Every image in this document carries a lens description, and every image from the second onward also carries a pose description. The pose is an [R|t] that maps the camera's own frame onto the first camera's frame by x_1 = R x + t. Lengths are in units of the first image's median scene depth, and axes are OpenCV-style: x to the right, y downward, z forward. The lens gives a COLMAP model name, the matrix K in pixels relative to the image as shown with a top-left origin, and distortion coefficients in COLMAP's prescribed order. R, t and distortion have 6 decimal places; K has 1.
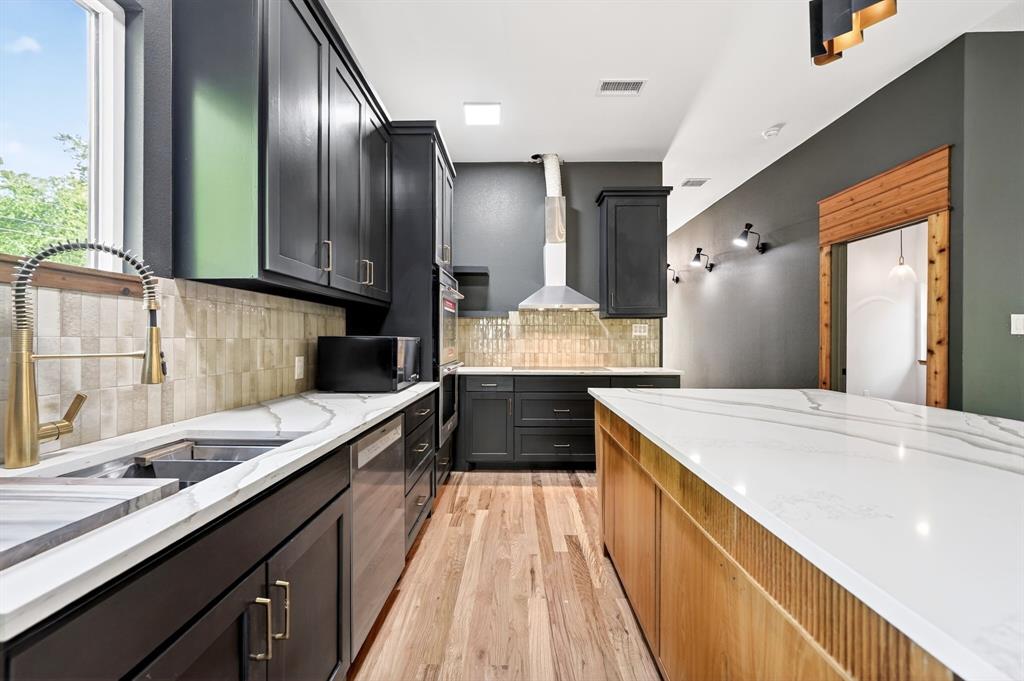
lens RADIAL K [[399.3, 0, 510.6], [0, 399.3, 340.1], [0, 0, 1]] dist [-0.011838, 0.002695]
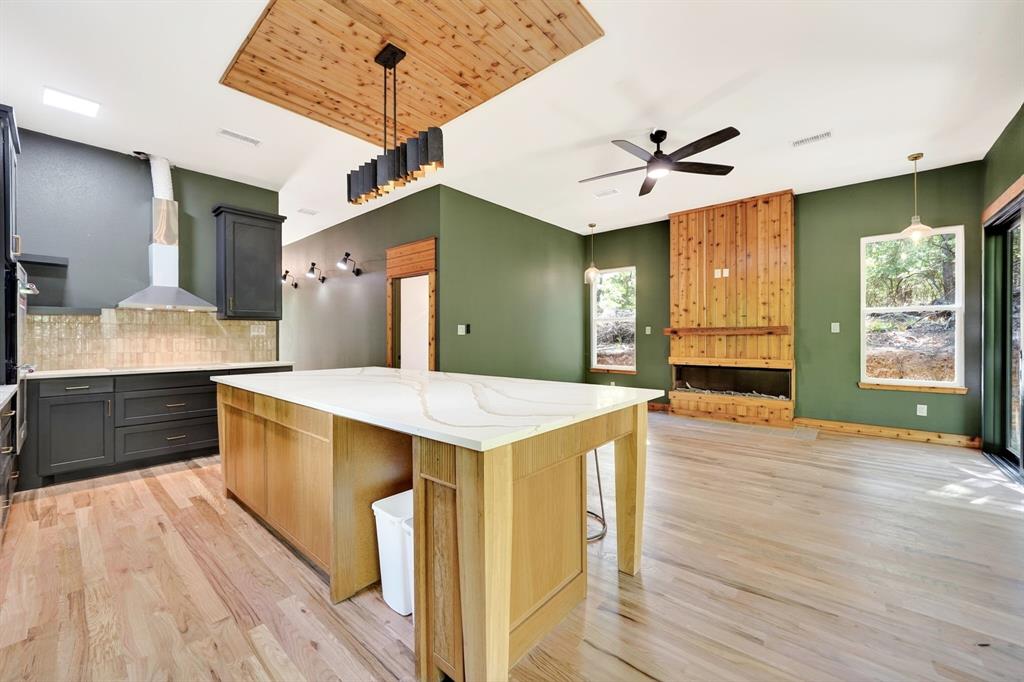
lens RADIAL K [[399.3, 0, 508.9], [0, 399.3, 336.0], [0, 0, 1]] dist [-0.011838, 0.002695]
pose [[0.646301, -0.001378, 0.763081, -0.115520], [0.006548, 0.999972, -0.003740, 0.001413], [-0.763054, 0.007413, 0.646292, -0.402750]]
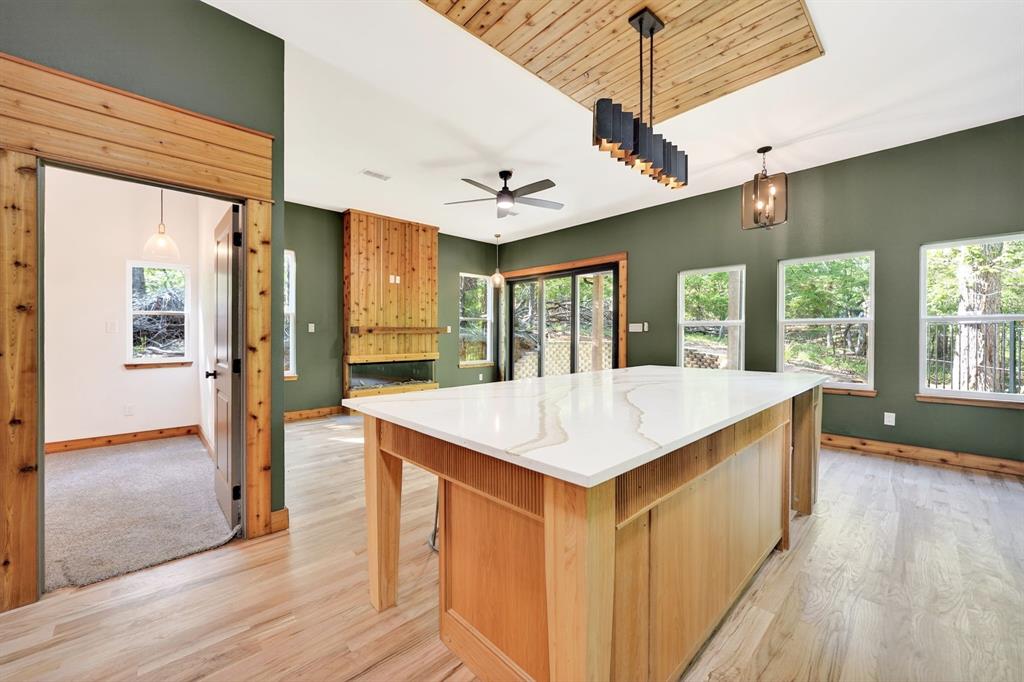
lens RADIAL K [[399.3, 0, 505.6], [0, 399.3, 338.8], [0, 0, 1]] dist [-0.011838, 0.002695]
pose [[-0.693571, -0.007729, 0.720347, -0.006471], [0.002531, 0.999910, 0.013166, -0.003366], [-0.720384, 0.010954, -0.693489, 0.920039]]
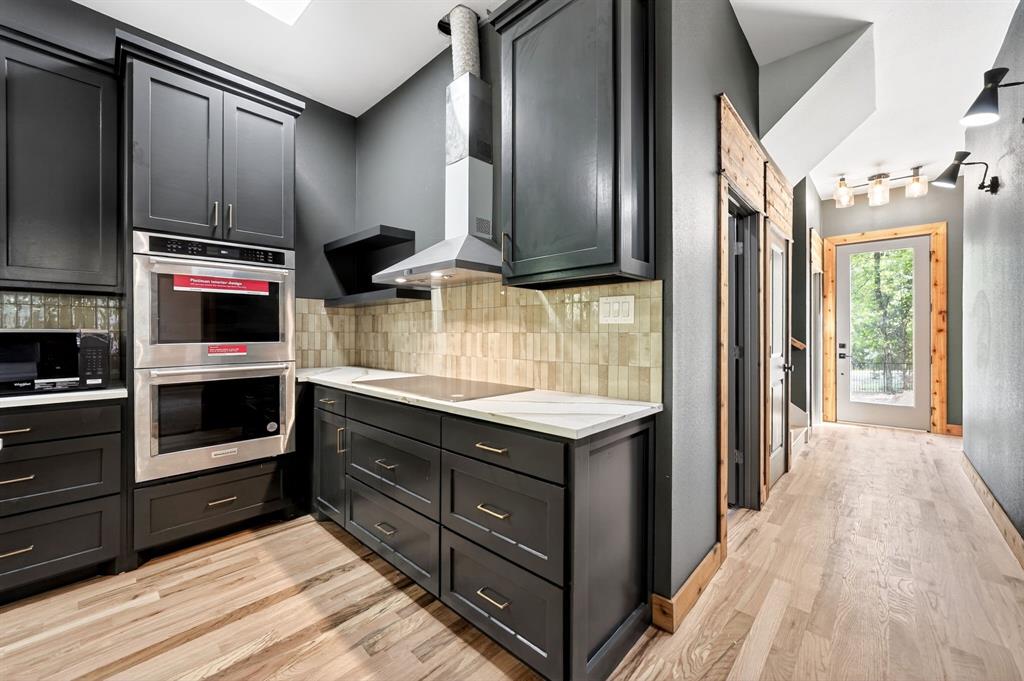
lens RADIAL K [[399.3, 0, 508.7], [0, 399.3, 335.7], [0, 0, 1]] dist [-0.011838, 0.002695]
pose [[0.736190, 0.003683, -0.676765, 0.664037], [-0.003678, 0.999992, 0.001442, 0.001168], [0.676765, 0.001428, 0.736198, 0.774418]]
